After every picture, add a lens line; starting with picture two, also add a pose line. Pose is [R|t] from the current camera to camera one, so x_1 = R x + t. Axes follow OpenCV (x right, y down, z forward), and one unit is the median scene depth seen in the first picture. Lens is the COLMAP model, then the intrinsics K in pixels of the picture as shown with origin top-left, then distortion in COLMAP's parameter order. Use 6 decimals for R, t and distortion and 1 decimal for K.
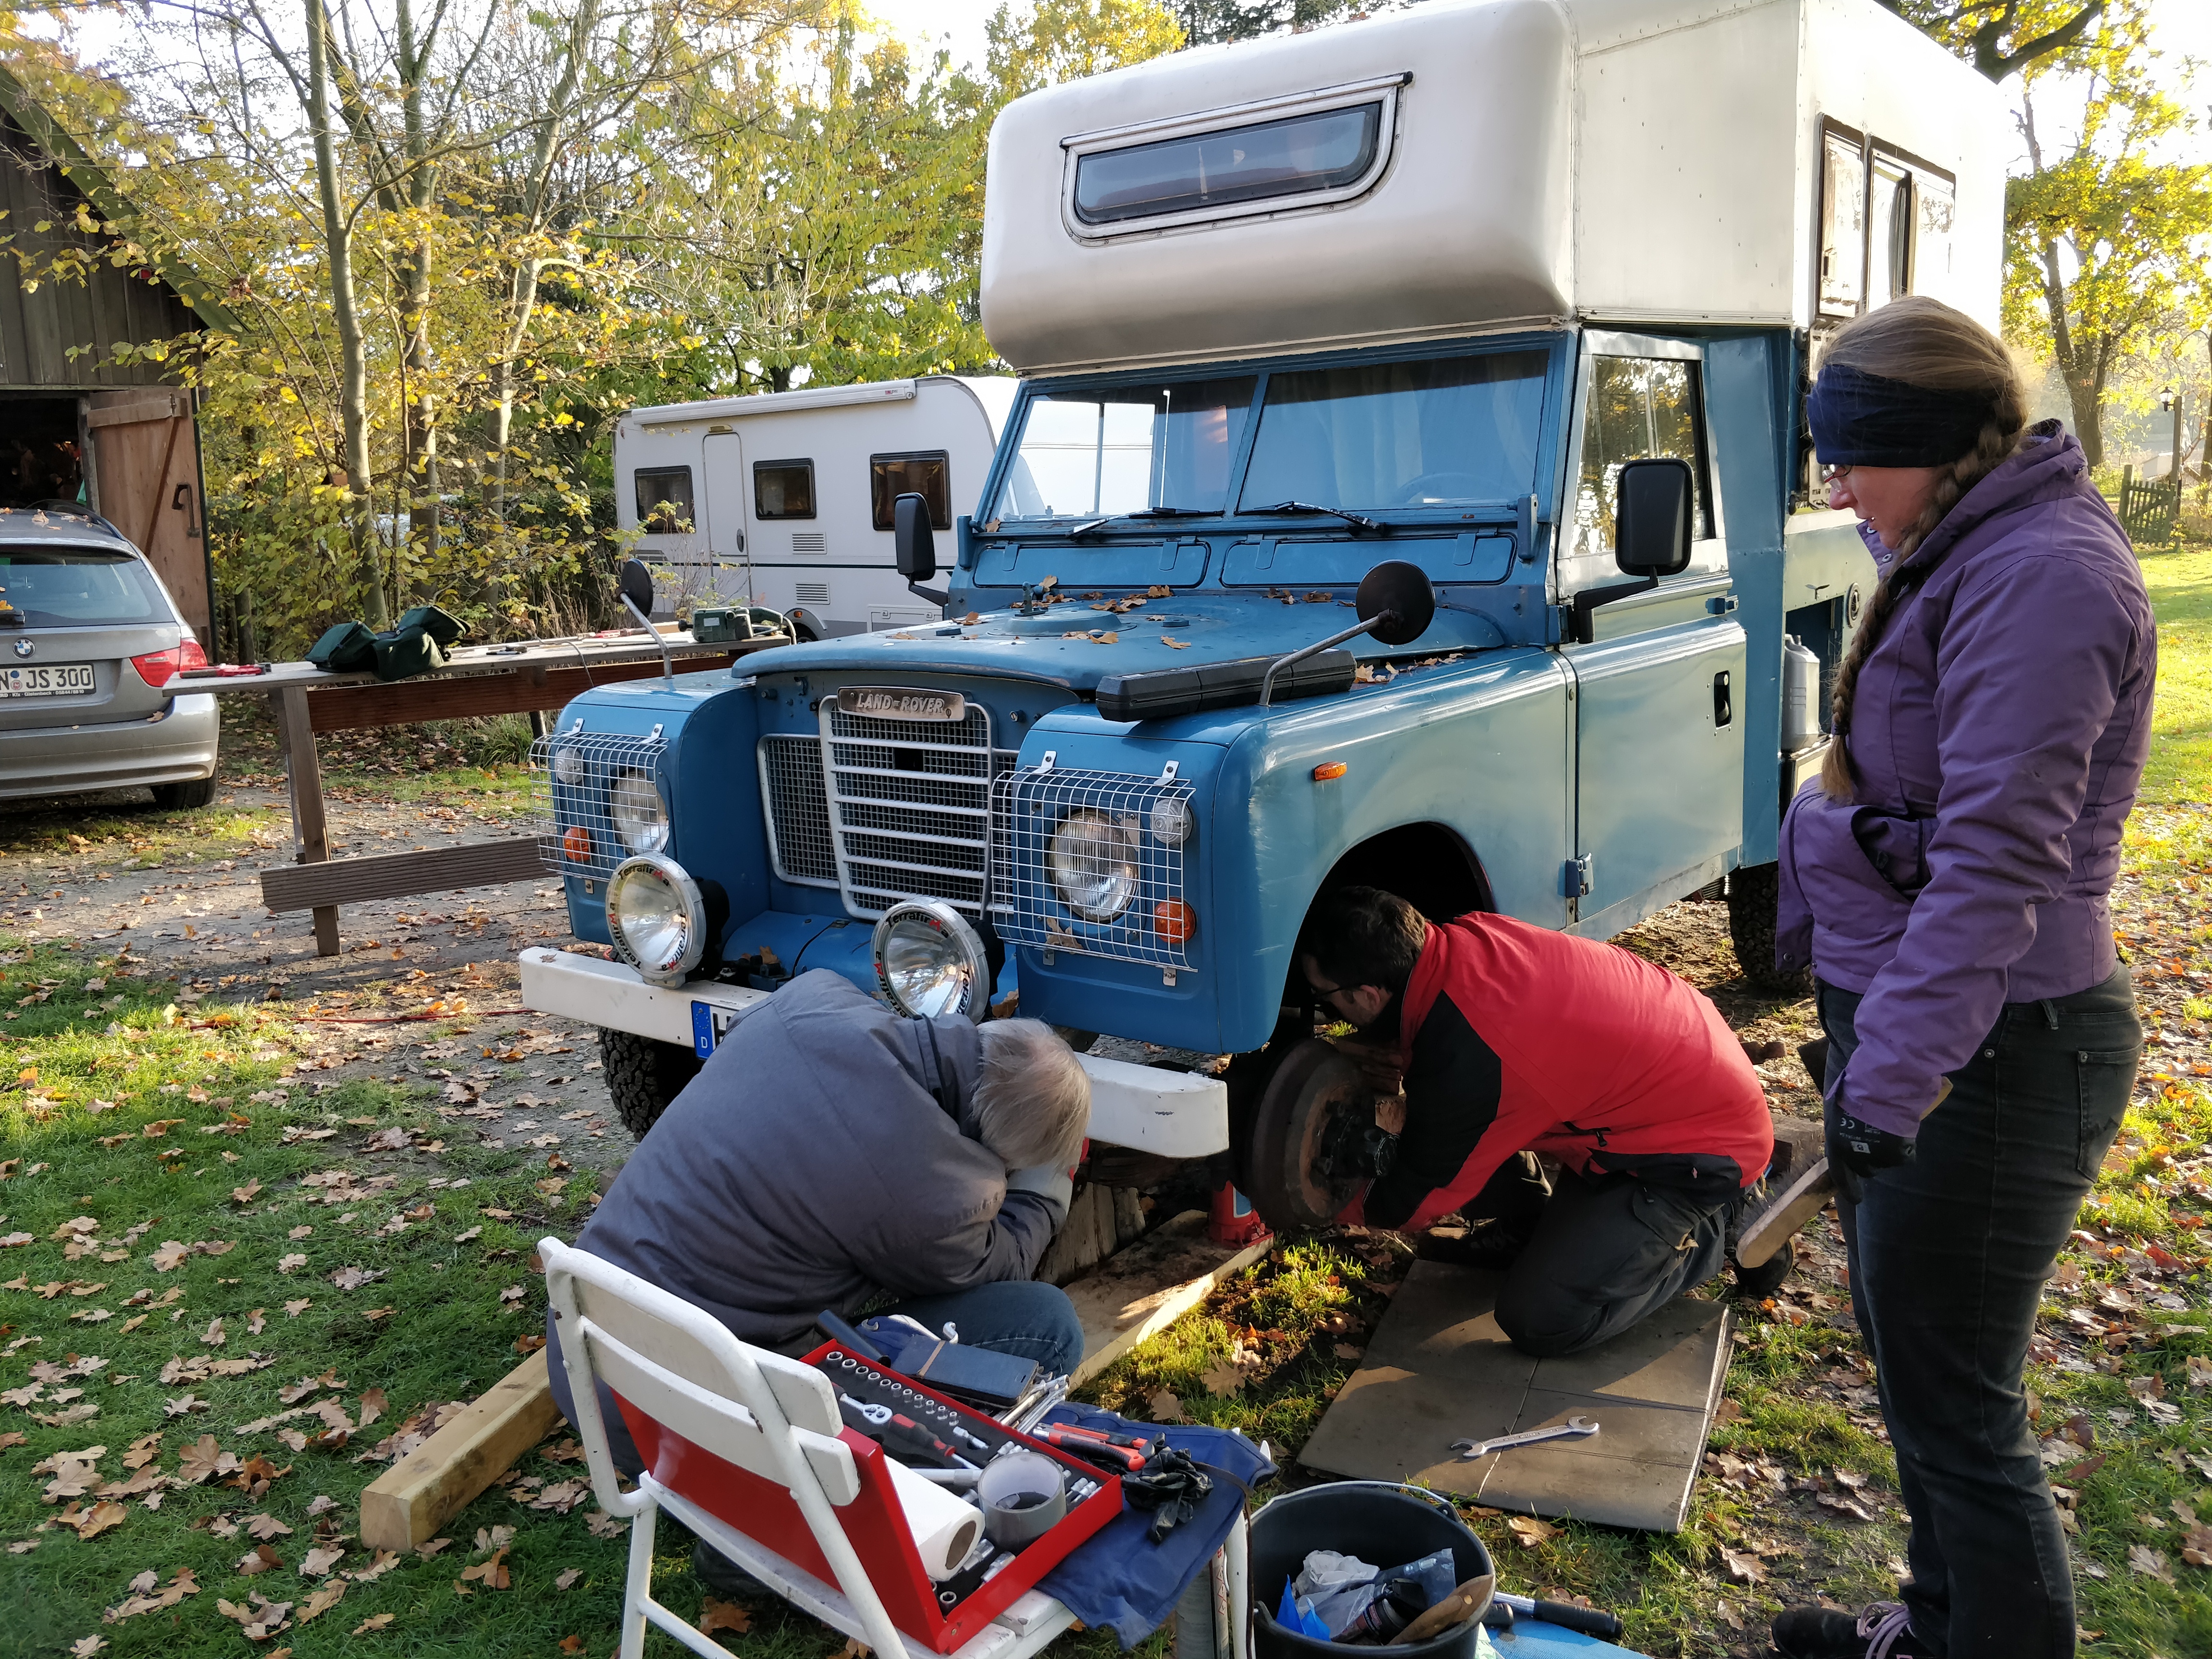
lens RADIAL K [[1782.6, 0, 1106.0], [0, 1782.6, 829.5], [0, 0, 1]] dist [0.234064, -0.775359]
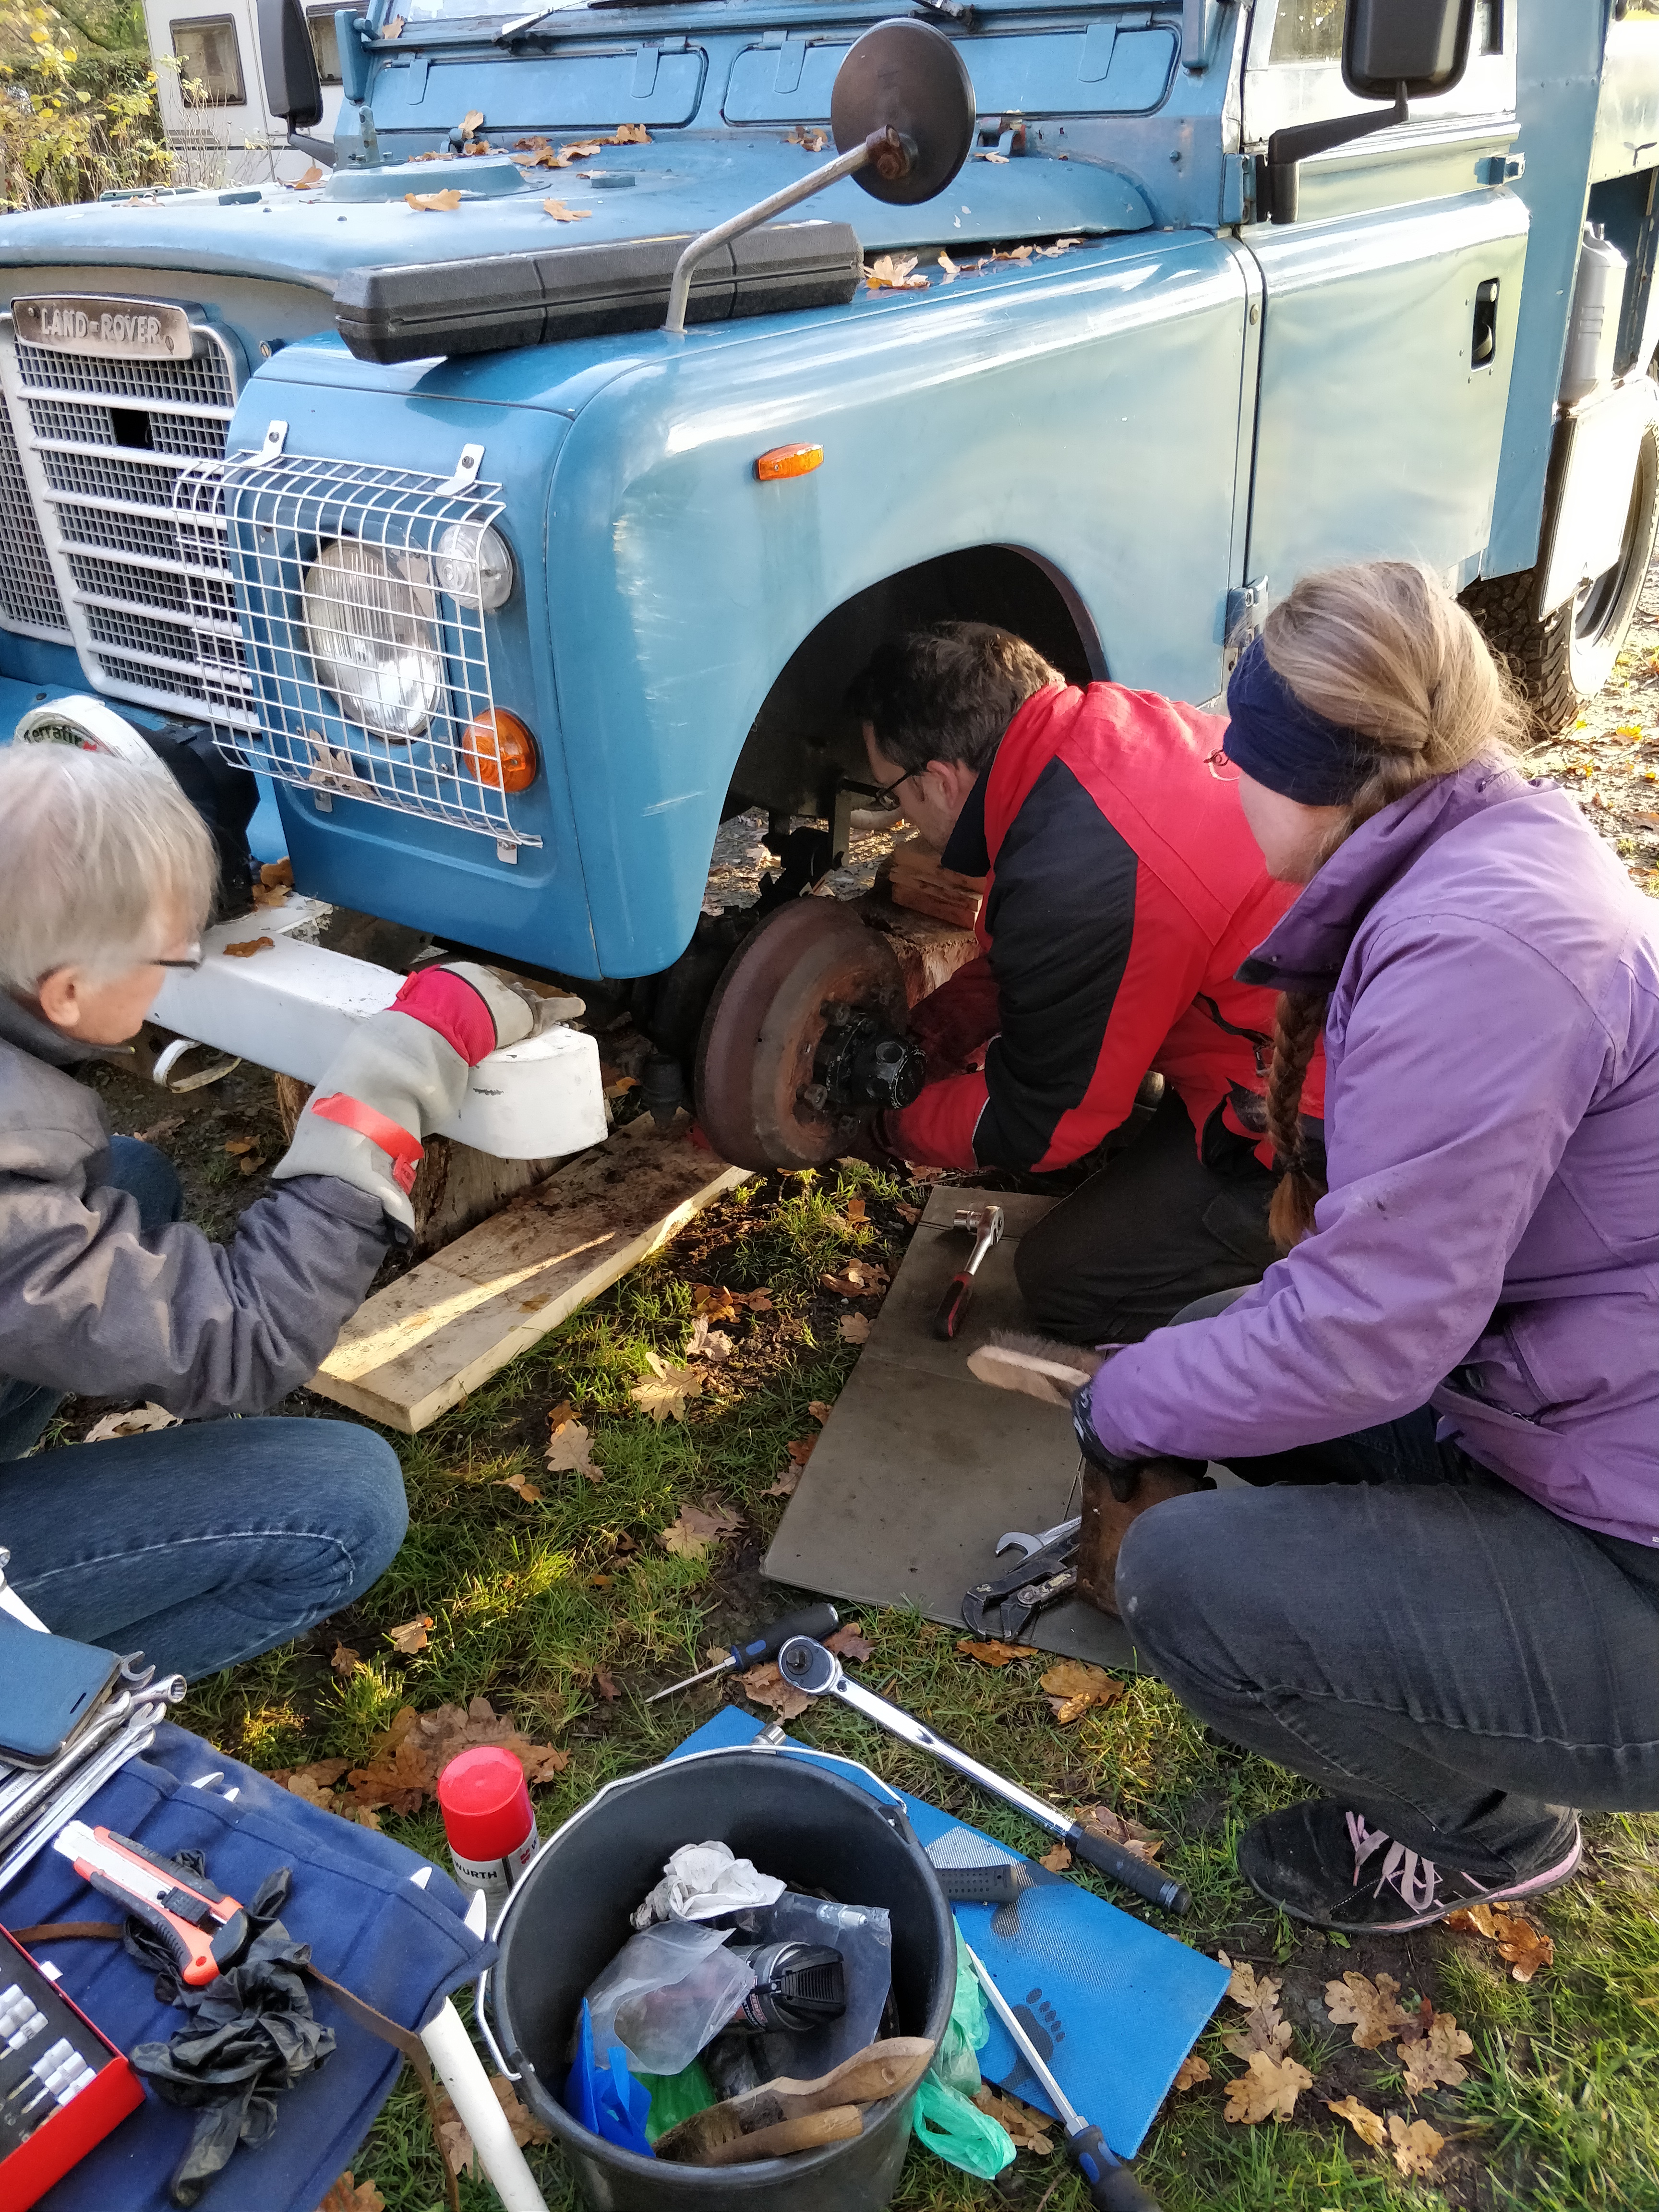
lens RADIAL K [[1841.7, 0, 829.5], [0, 1841.7, 1106.0], [0, 0, 1]] dist [0.033633, -0.072641]
pose [[0.999765, -0.006855, 0.020589, 0.102011], [-0.000158, 0.946455, 0.322835, -0.023494], [-0.021699, -0.322762, 0.946231, 0.330413]]
